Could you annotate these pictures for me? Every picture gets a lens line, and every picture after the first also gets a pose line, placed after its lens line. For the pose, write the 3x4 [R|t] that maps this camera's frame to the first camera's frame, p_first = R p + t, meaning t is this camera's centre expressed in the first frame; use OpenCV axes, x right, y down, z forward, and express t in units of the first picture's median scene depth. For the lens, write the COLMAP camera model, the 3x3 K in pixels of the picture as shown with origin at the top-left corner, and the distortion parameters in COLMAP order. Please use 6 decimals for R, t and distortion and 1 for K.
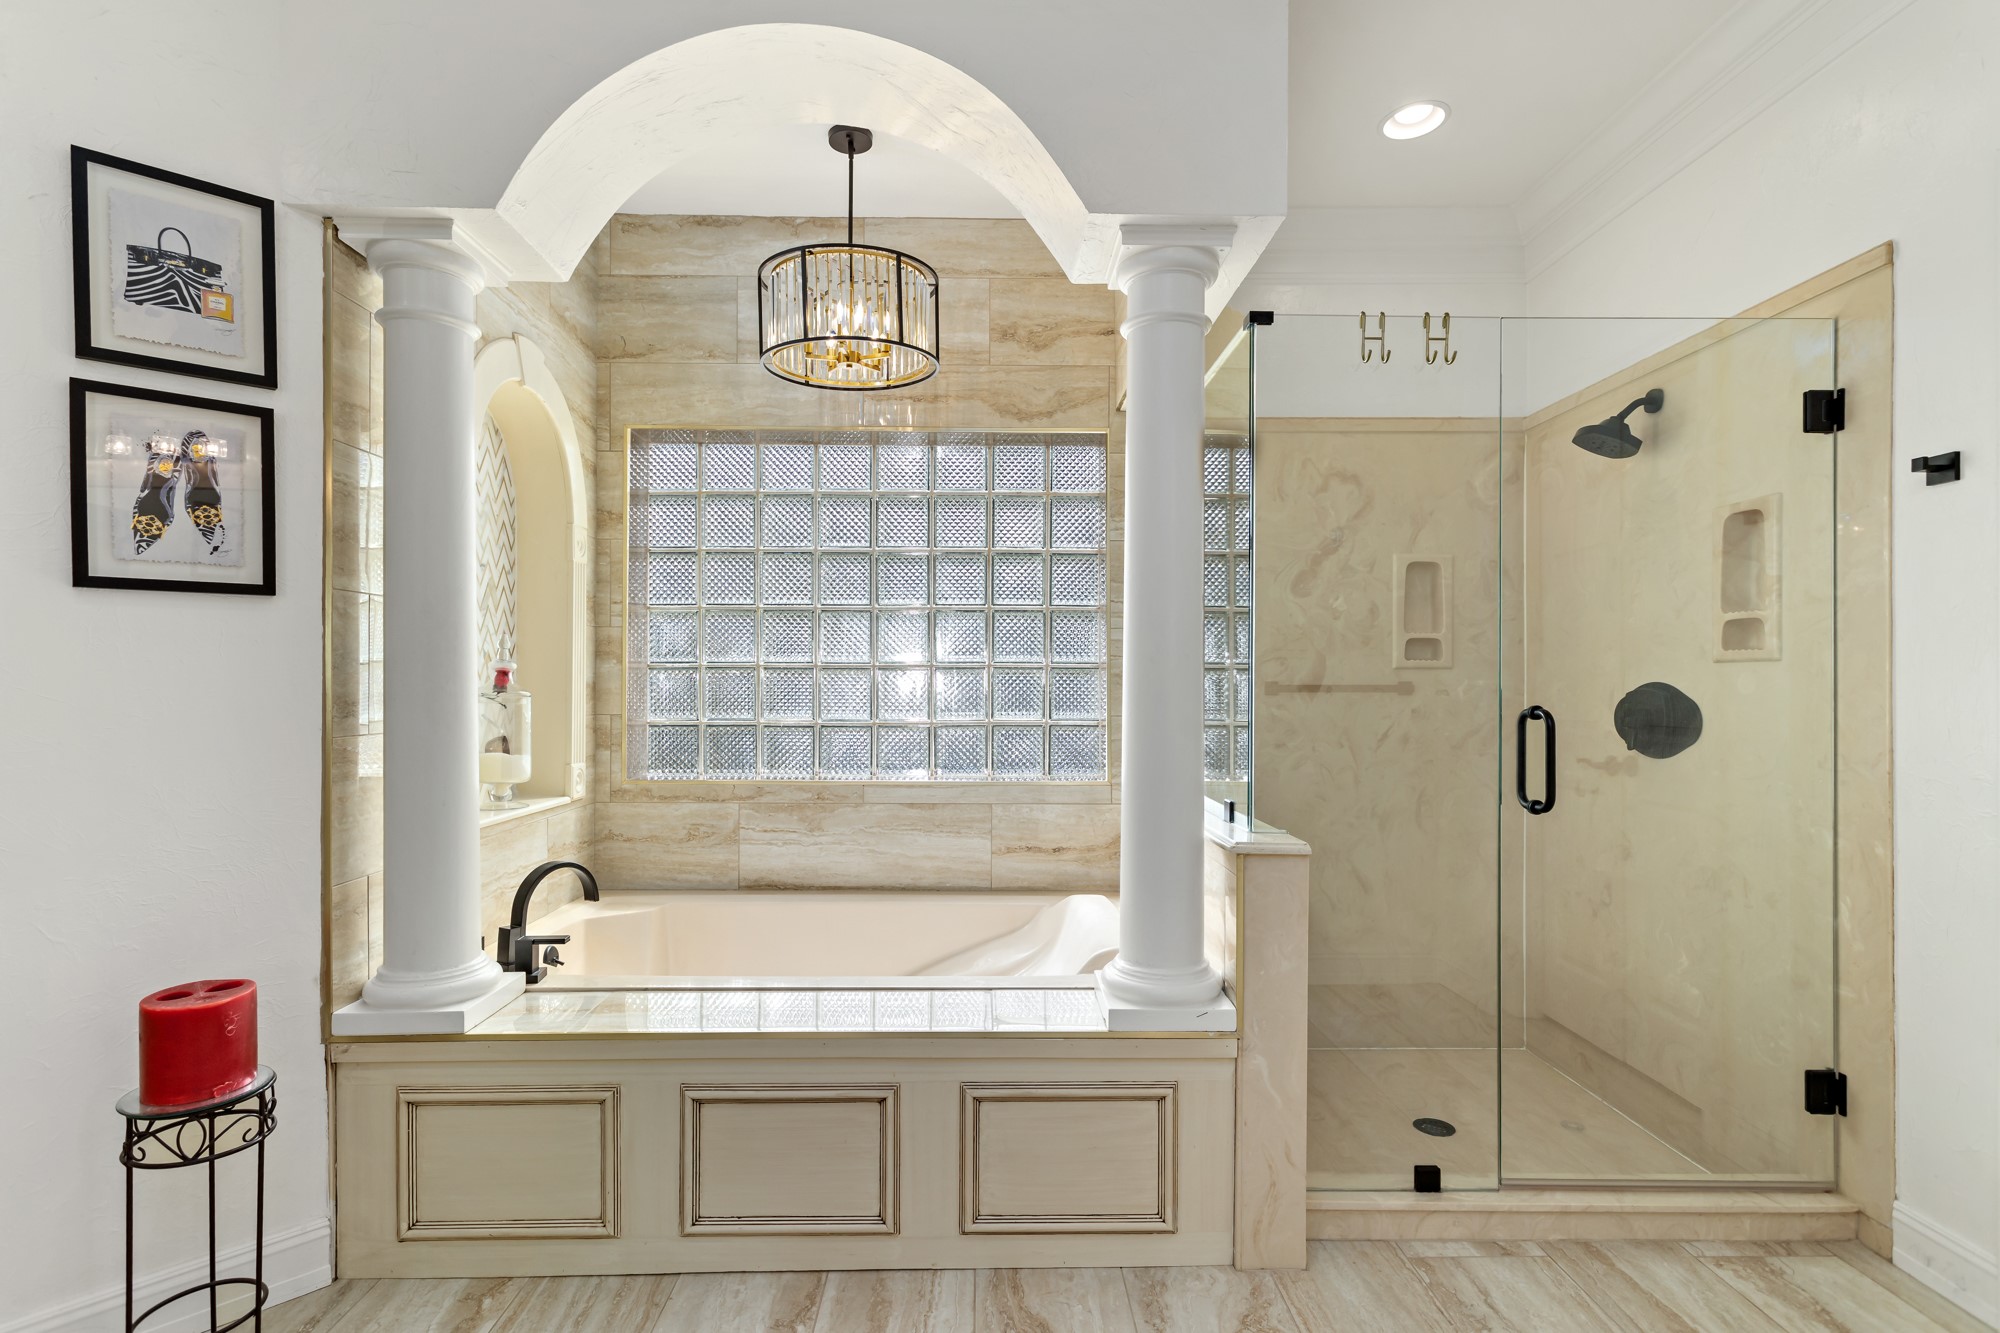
lens RADIAL K [[967.9, 0, 996.0], [0, 967.9, 669.4], [0, 0, 1]] dist [0.003406, -0.000718]
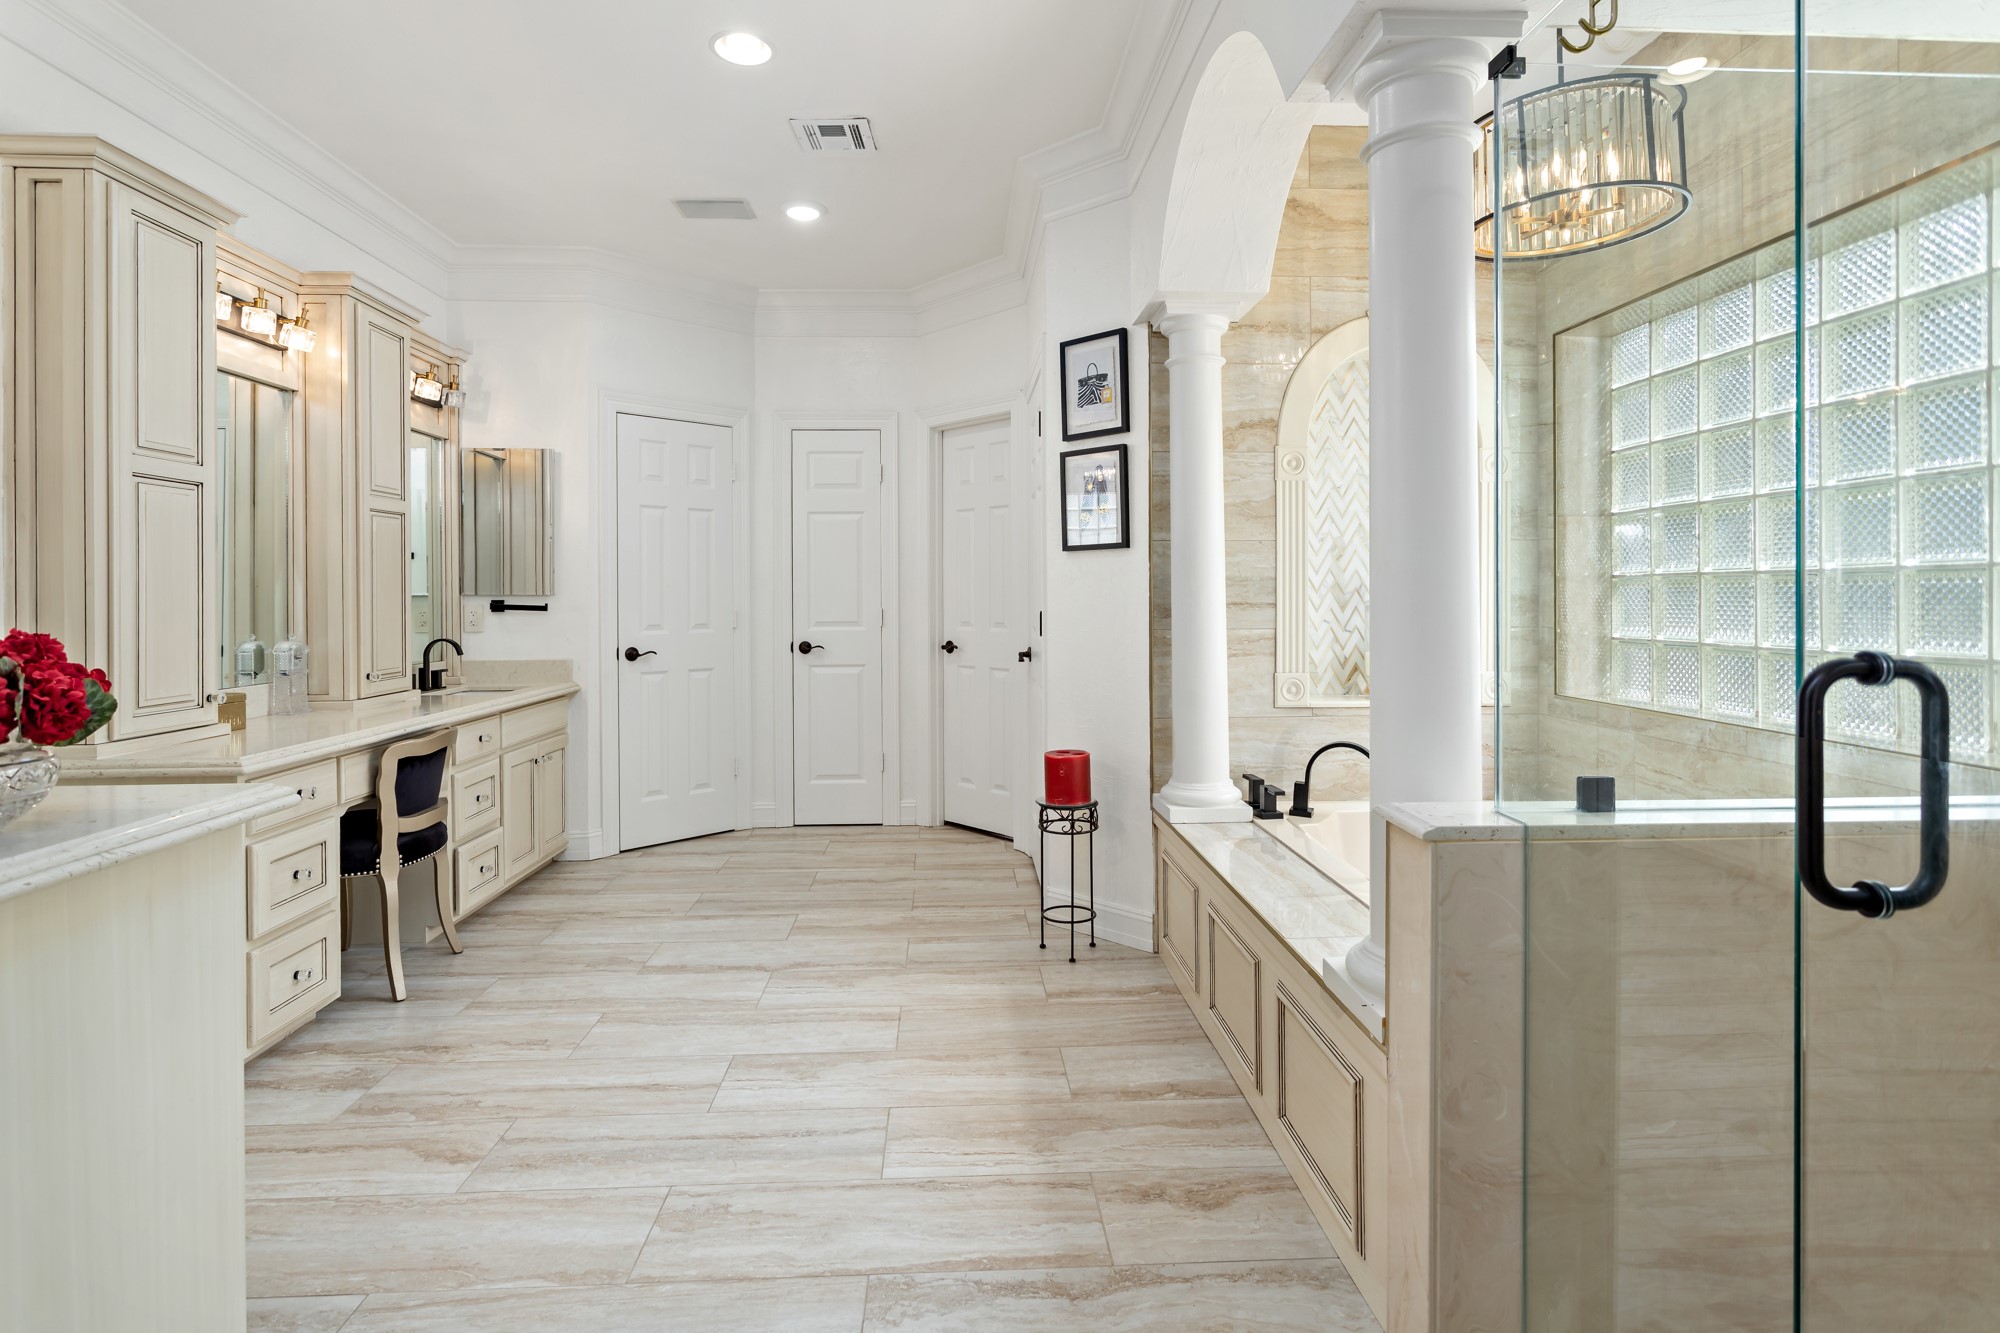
lens RADIAL K [[989.2, 0, 987.2], [0, 989.2, 601.7], [0, 0, 1]] dist [-0.005032, -0.000035]
pose [[0.034132, 0.002808, -0.999413, 1.075156], [0.001191, 0.999995, 0.002850, 0.017023], [0.999417, -0.001287, 0.034129, 0.687890]]
